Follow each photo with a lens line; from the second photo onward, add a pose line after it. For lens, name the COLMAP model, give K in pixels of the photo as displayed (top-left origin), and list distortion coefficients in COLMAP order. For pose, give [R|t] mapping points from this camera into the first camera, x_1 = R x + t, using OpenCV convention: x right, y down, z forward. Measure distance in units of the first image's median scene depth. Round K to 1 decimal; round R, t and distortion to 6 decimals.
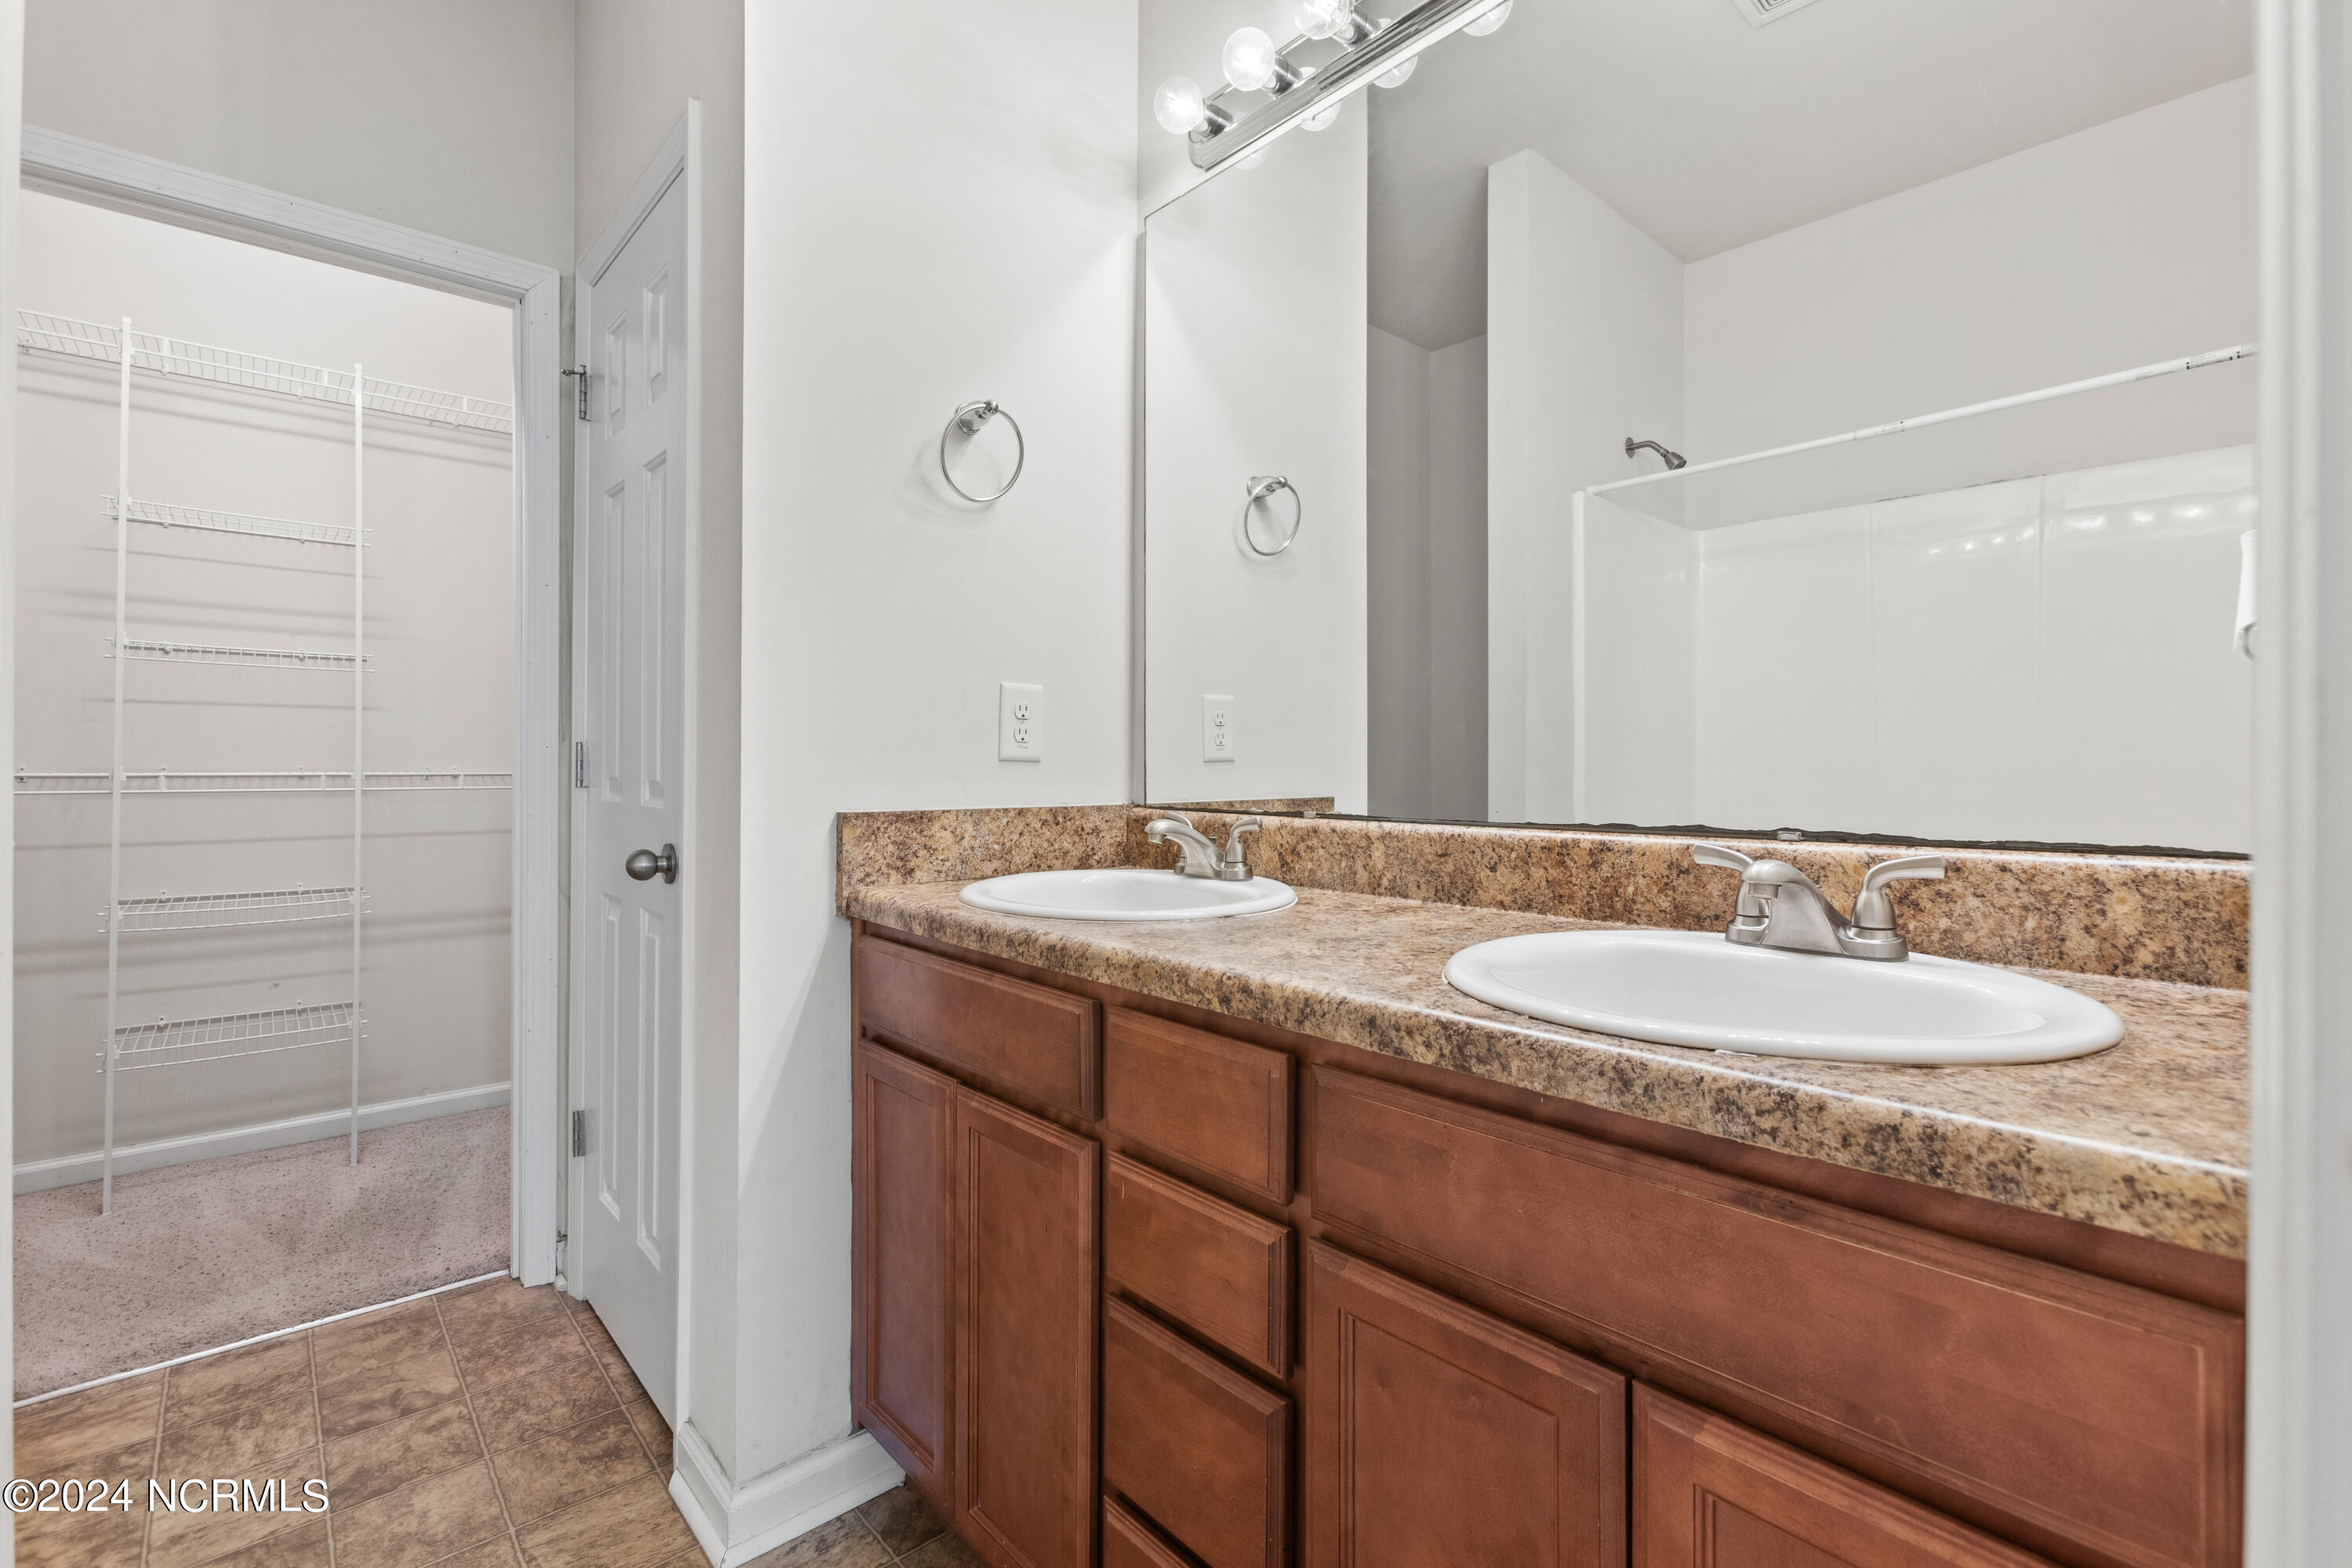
lens RADIAL K [[1034.7, 0, 1168.1], [0, 1034.7, 779.7], [0, 0, 1]] dist [0.000113, 0.000291]
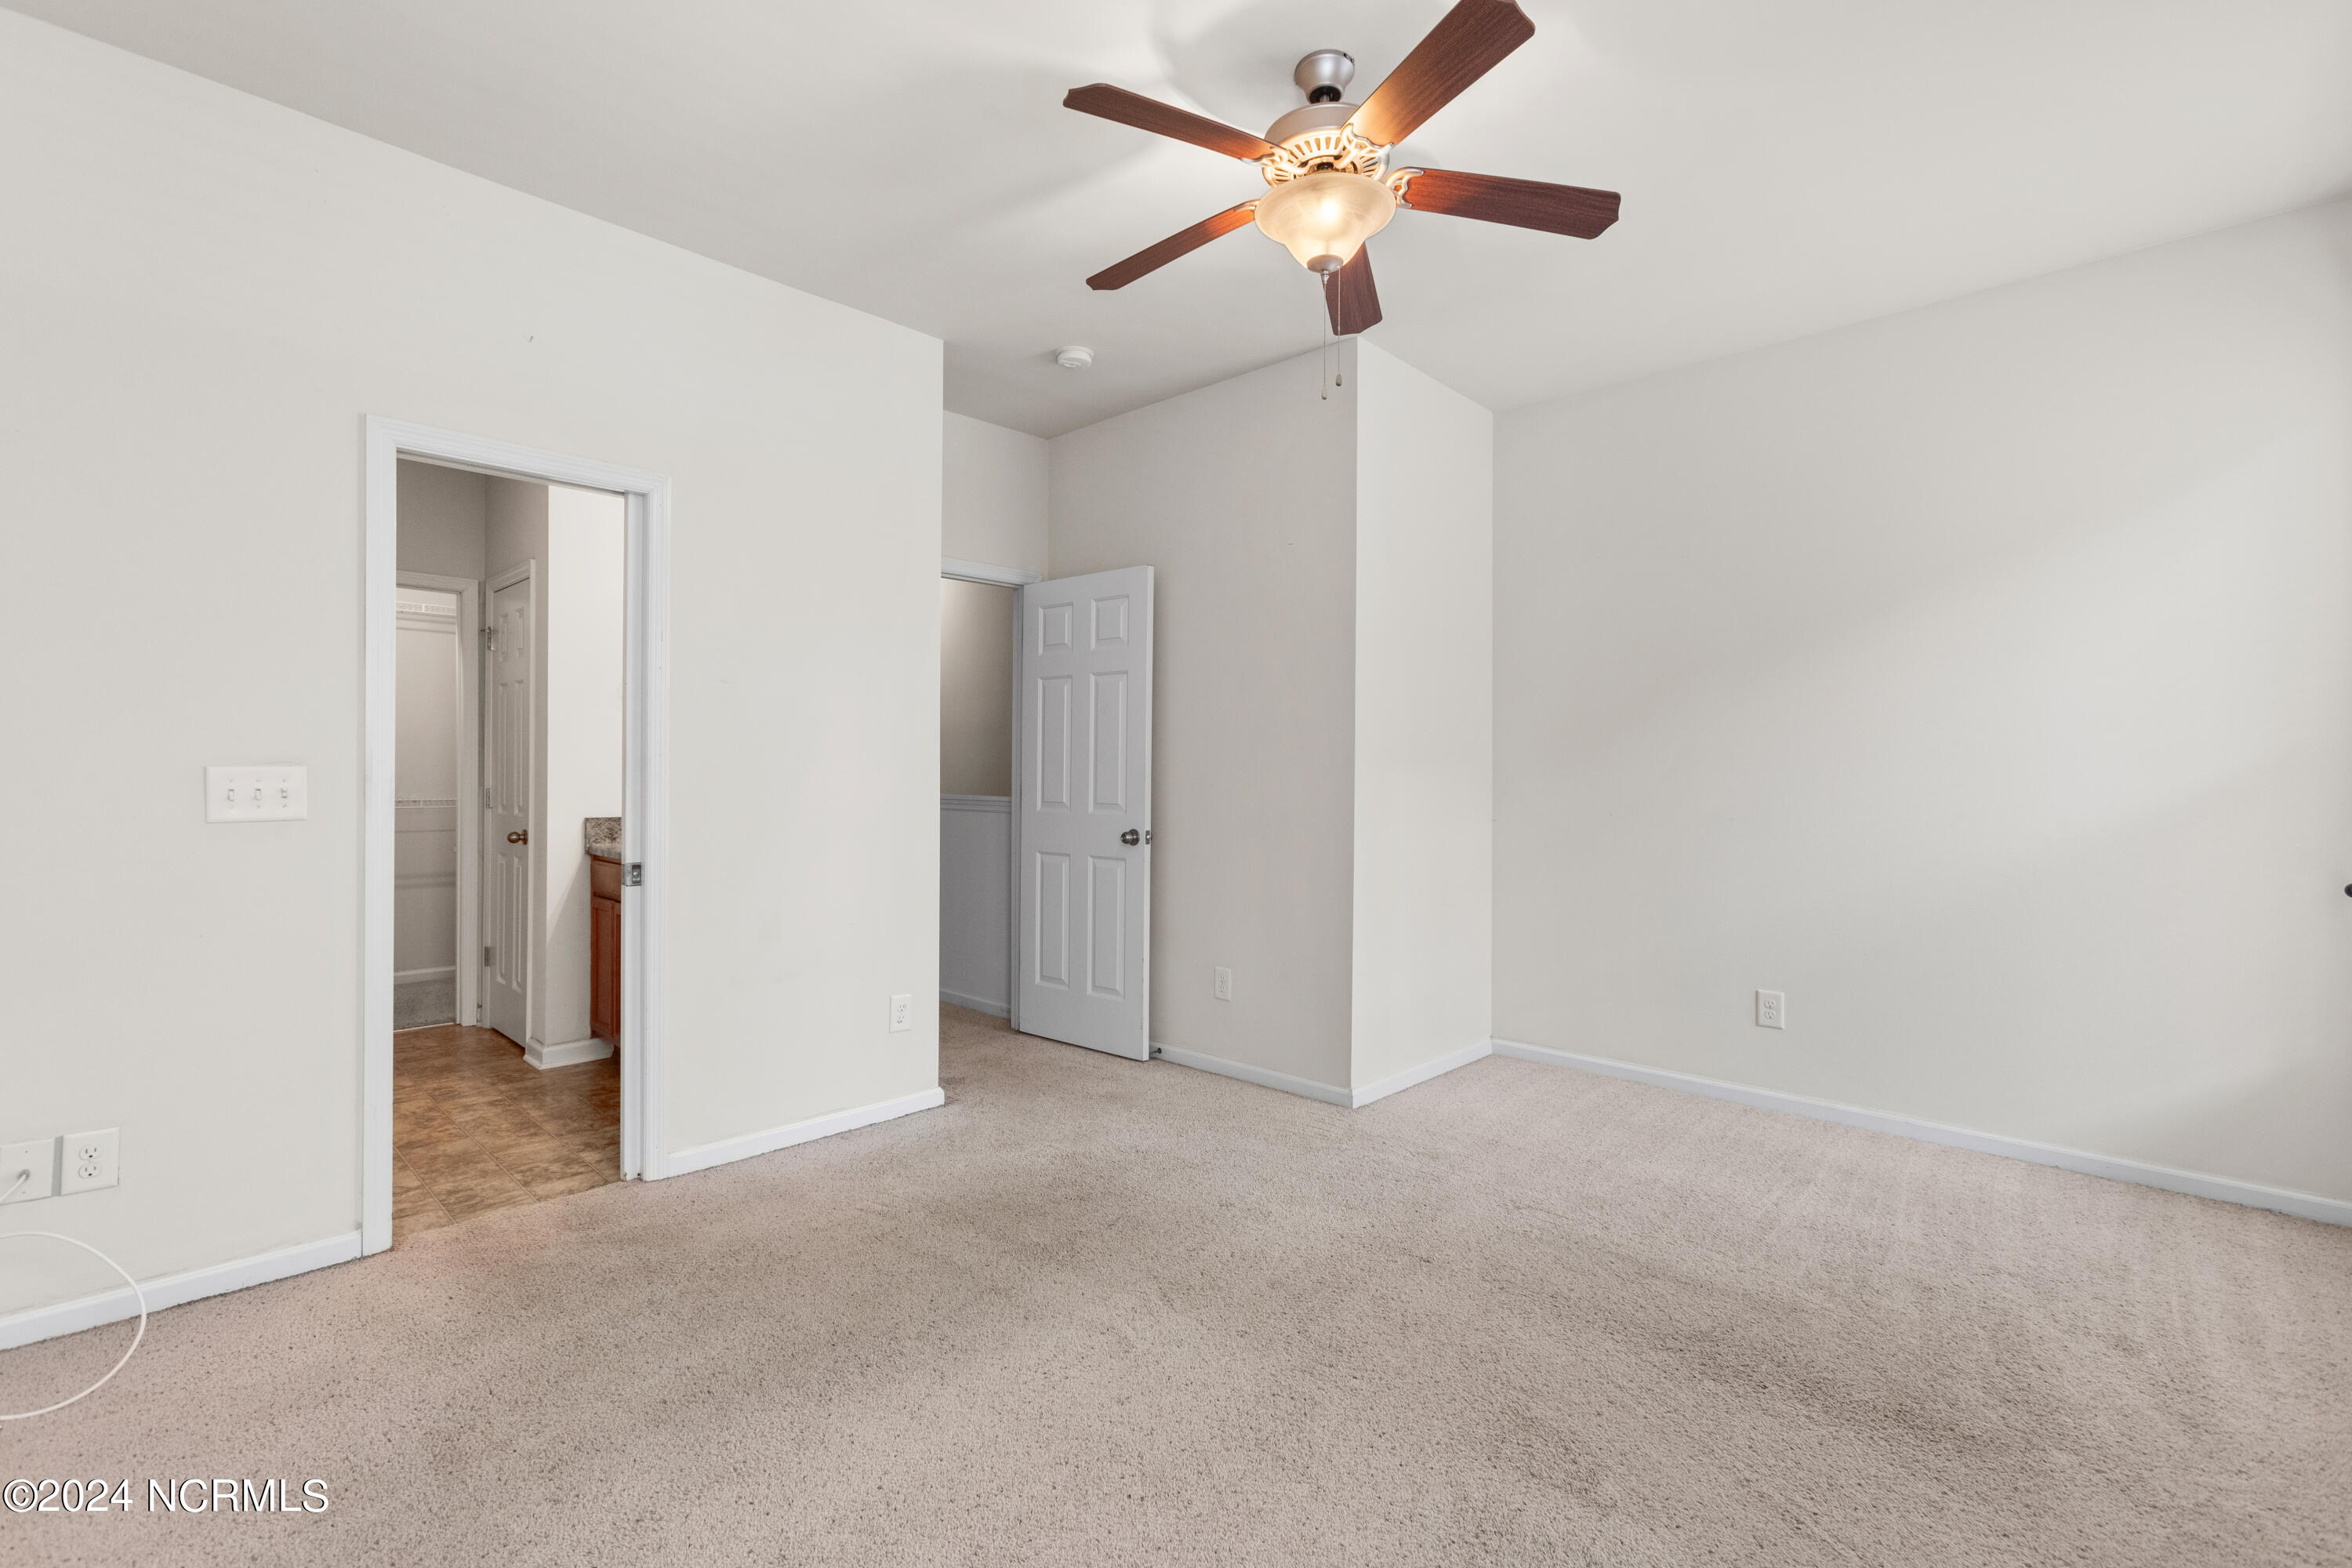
lens RADIAL K [[1034.7, 0, 1178.9], [0, 1034.7, 790.0], [0, 0, 1]] dist [0.000113, 0.000291]
pose [[0.996941, -0.002373, 0.078116, 0.831145], [0.002507, 0.999996, -0.001614, -0.027085], [-0.078112, 0.001805, 0.996943, -1.500700]]
